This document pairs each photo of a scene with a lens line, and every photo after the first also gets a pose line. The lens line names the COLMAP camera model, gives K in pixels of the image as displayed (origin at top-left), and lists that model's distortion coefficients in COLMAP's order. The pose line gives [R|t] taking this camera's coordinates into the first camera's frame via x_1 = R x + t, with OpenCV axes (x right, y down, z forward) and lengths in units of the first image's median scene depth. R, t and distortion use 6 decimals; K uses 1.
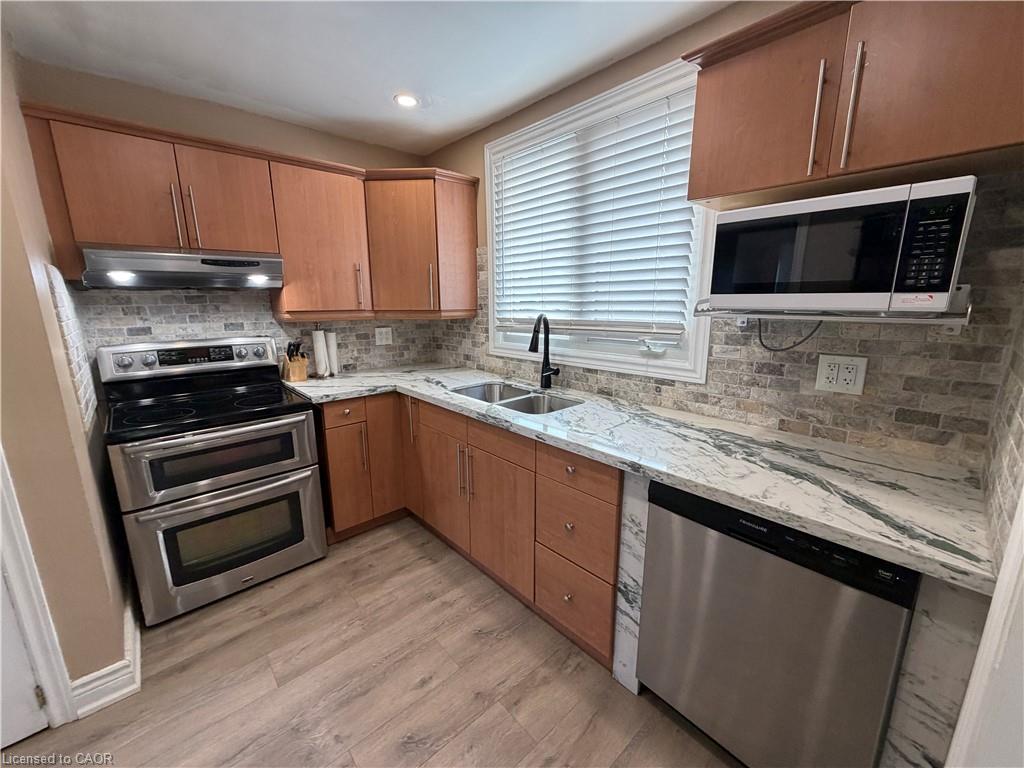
lens RADIAL K [[407.7, 0, 508.8], [0, 407.7, 384.9], [0, 0, 1]] dist [-0.000507, 0.000046]
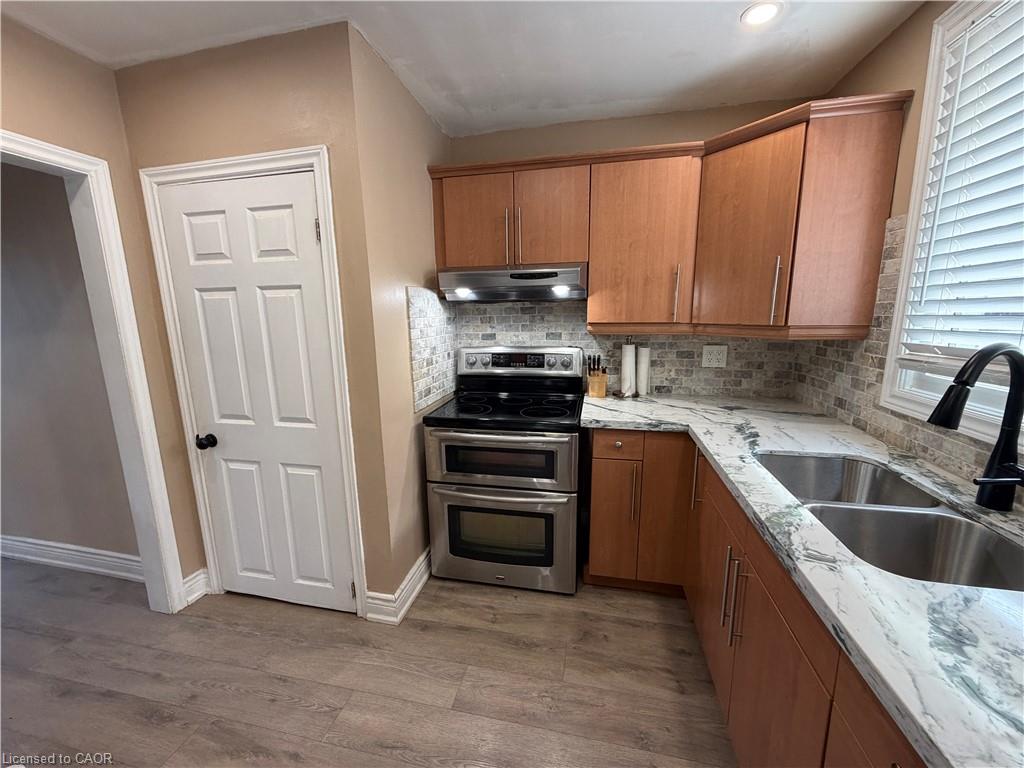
lens RADIAL K [[407.7, 0, 509.9], [0, 407.7, 385.0], [0, 0, 1]] dist [-0.000507, 0.000046]
pose [[0.584388, 0.145772, -0.798273, 0.126797], [-0.158145, 0.985329, 0.064158, -0.074707], [0.795915, 0.088750, 0.598868, 0.320704]]
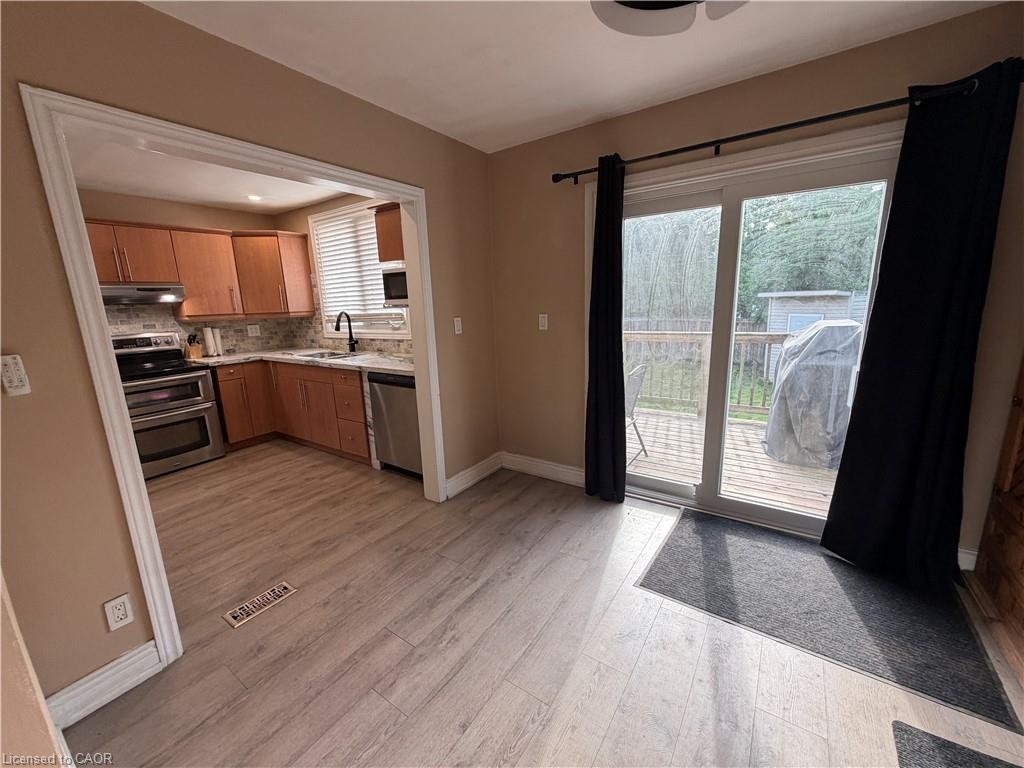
lens RADIAL K [[407.7, 0, 510.1], [0, 407.7, 383.2], [0, 0, 1]] dist [-0.000507, 0.000046]
pose [[0.969989, -0.078347, 0.230181, 0.368281], [0.080530, 0.996752, -0.000087, 0.219685], [-0.229427, 0.018621, 0.973148, -1.007447]]
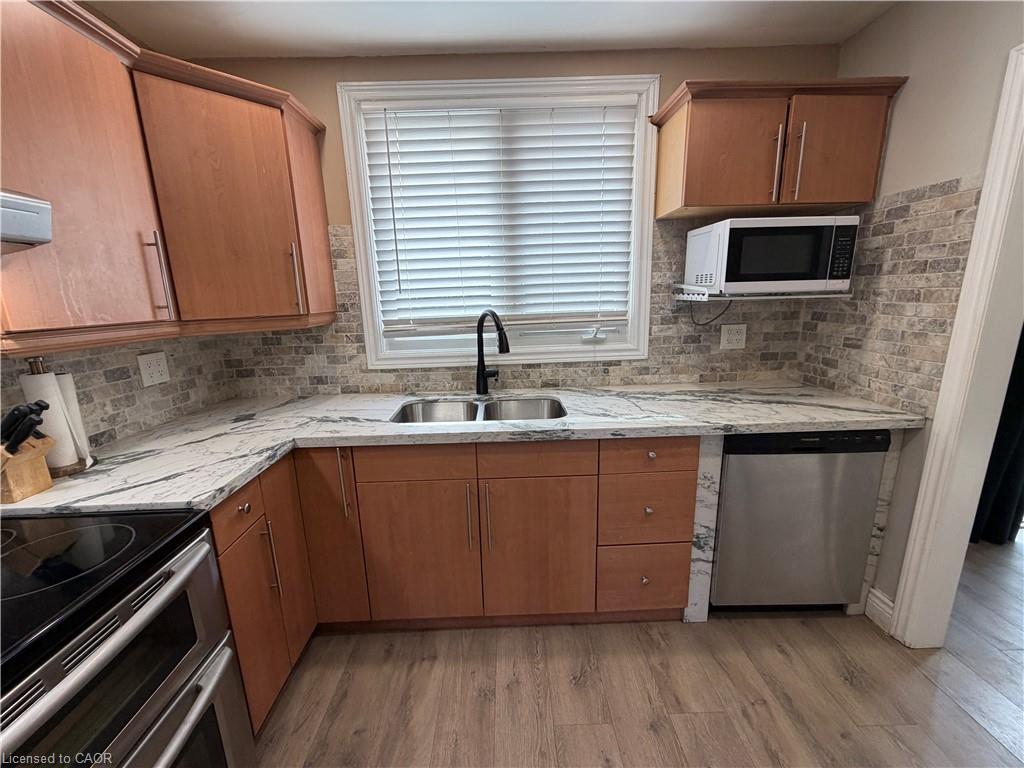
lens RADIAL K [[407.7, 0, 509.3], [0, 407.7, 384.9], [0, 0, 1]] dist [-0.000507, 0.000046]
pose [[0.656126, -0.177862, 0.733392, -0.551977], [0.180793, 0.980576, 0.076063, -0.073477], [-0.732675, 0.082685, 0.675538, 0.382996]]
